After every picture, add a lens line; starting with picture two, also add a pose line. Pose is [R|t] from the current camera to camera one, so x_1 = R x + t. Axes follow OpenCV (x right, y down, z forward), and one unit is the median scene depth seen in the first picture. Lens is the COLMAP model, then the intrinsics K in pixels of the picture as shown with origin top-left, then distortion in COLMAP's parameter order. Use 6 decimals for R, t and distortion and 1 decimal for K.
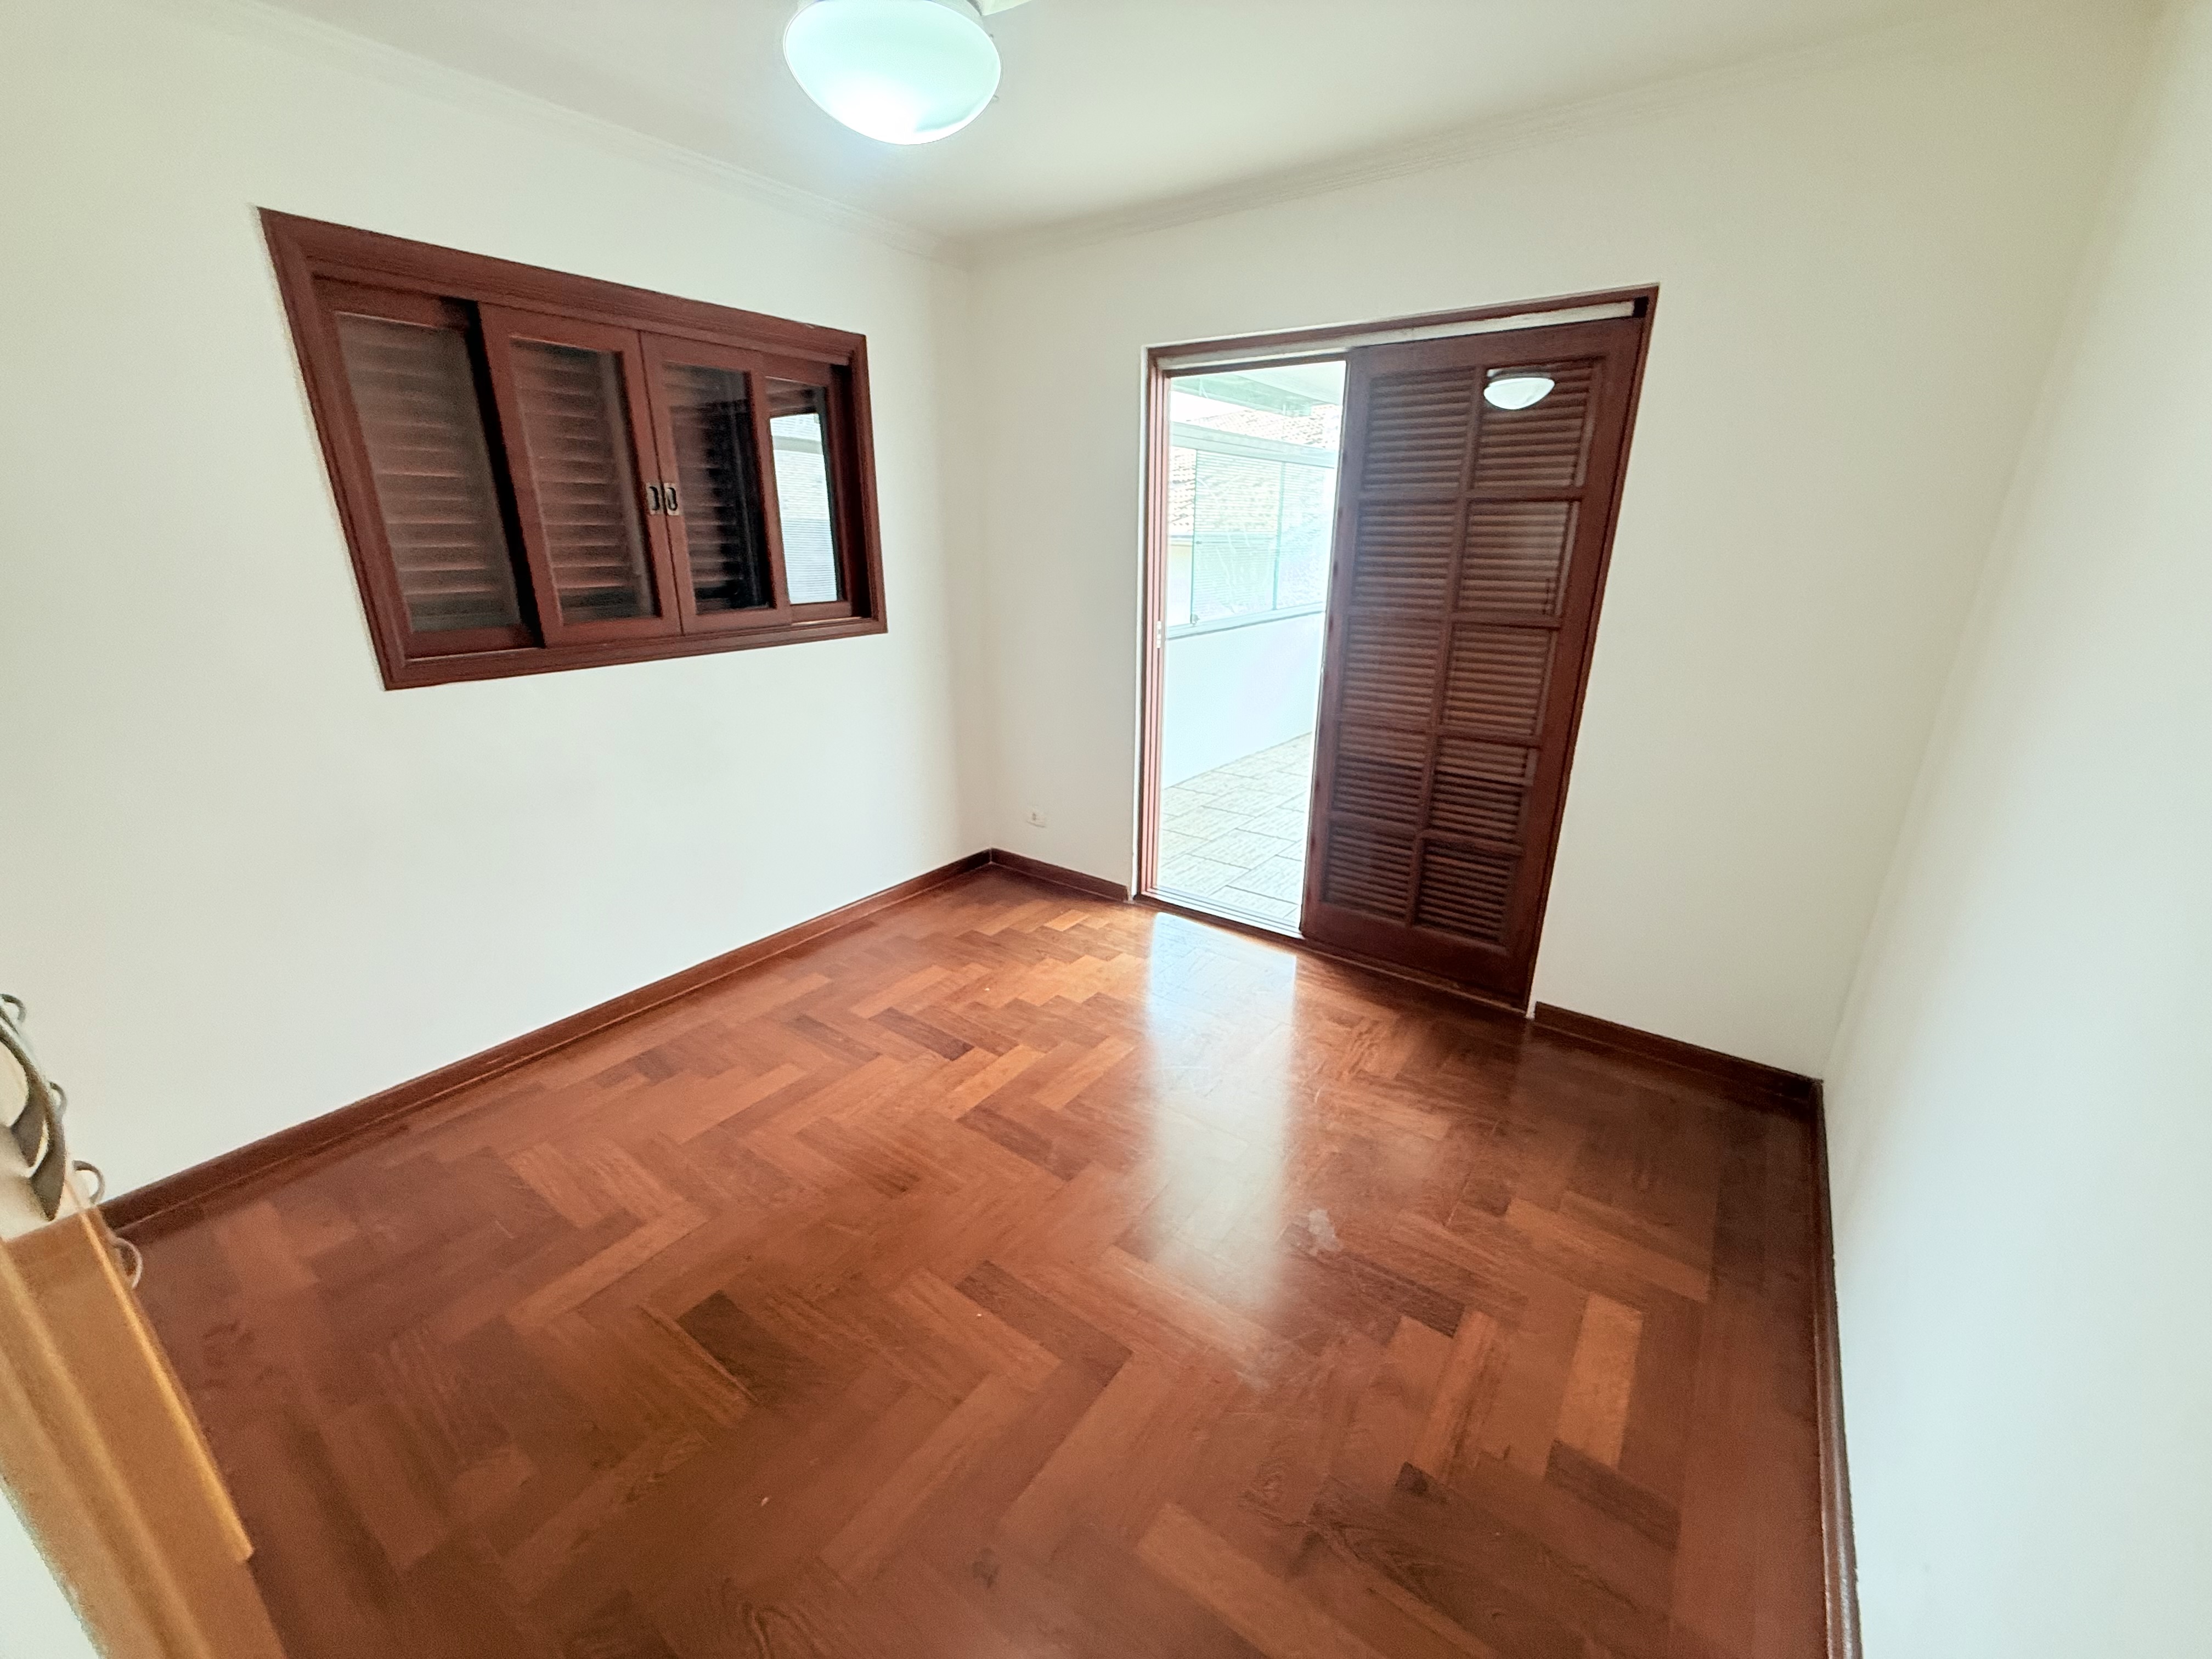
lens RADIAL K [[885.3, 0, 1099.1], [0, 885.3, 826.8], [0, 0, 1]] dist [0.000534, 0.000028]
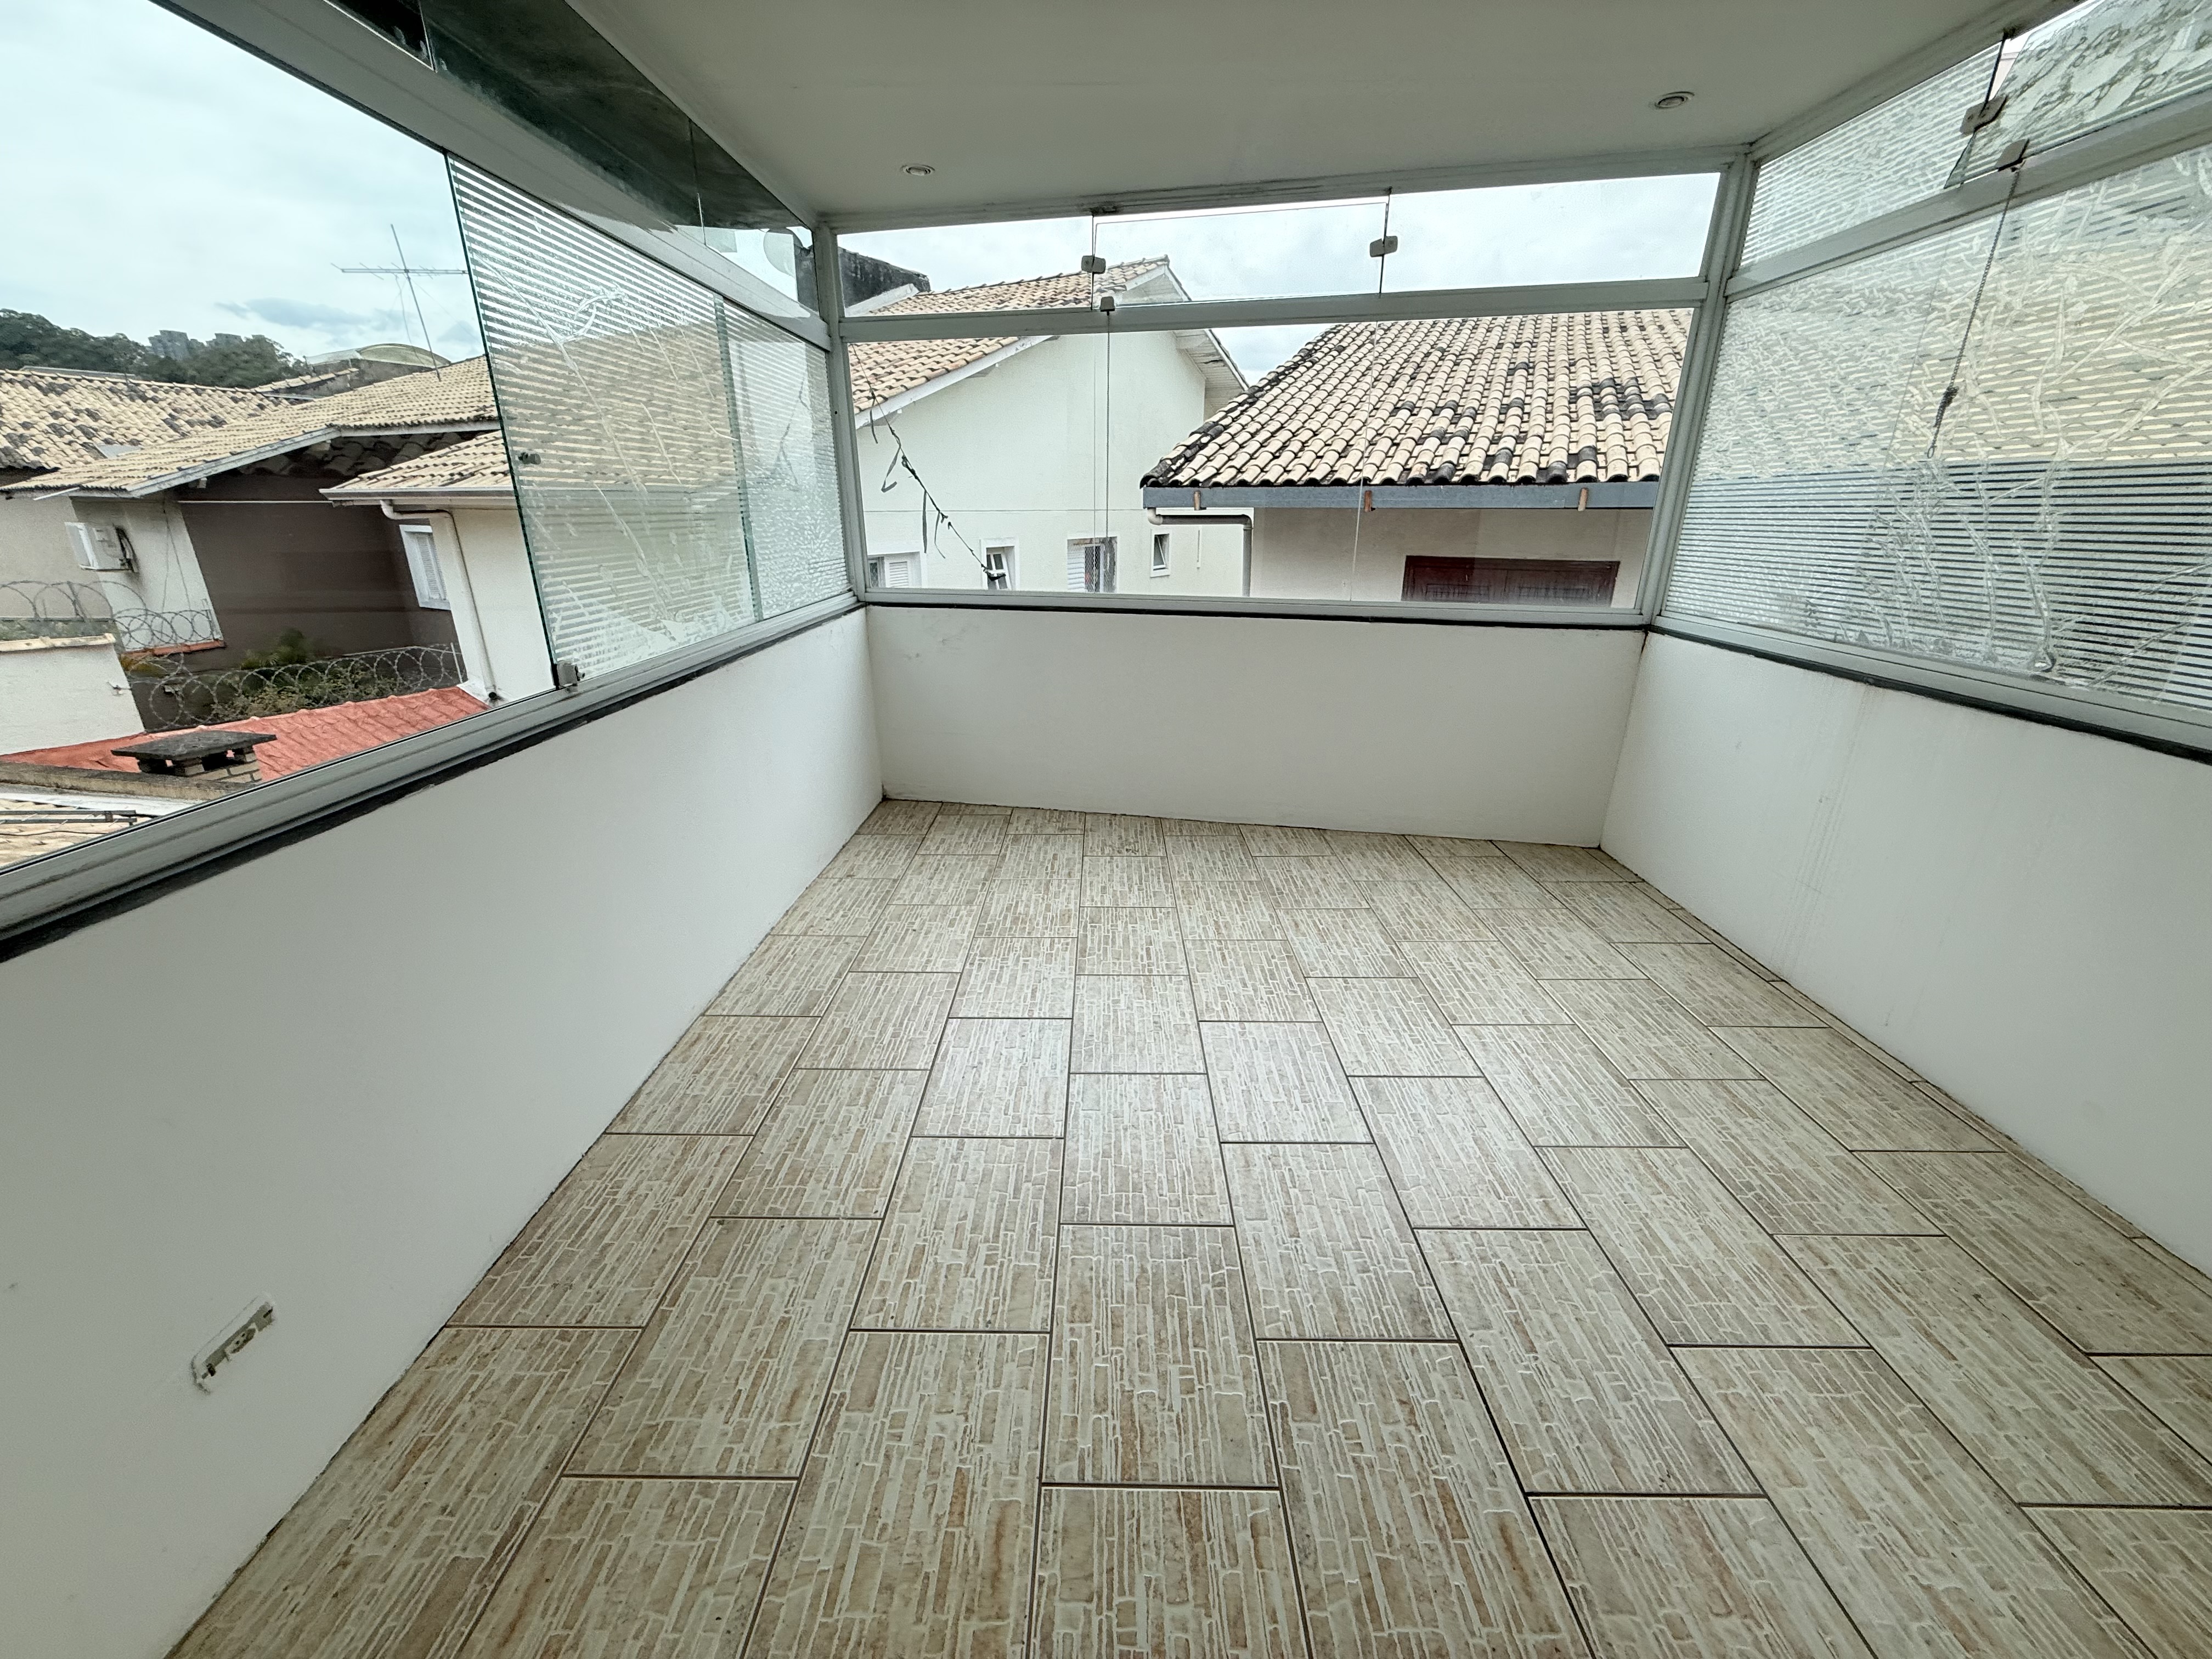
lens RADIAL K [[885.3, 0, 1101.1], [0, 885.3, 833.9], [0, 0, 1]] dist [0.000534, 0.000028]
pose [[0.816358, -0.204657, 0.540070, 0.153185], [0.185965, 0.978455, 0.089679, -0.325247], [-0.546787, 0.027224, 0.836829, 1.149714]]
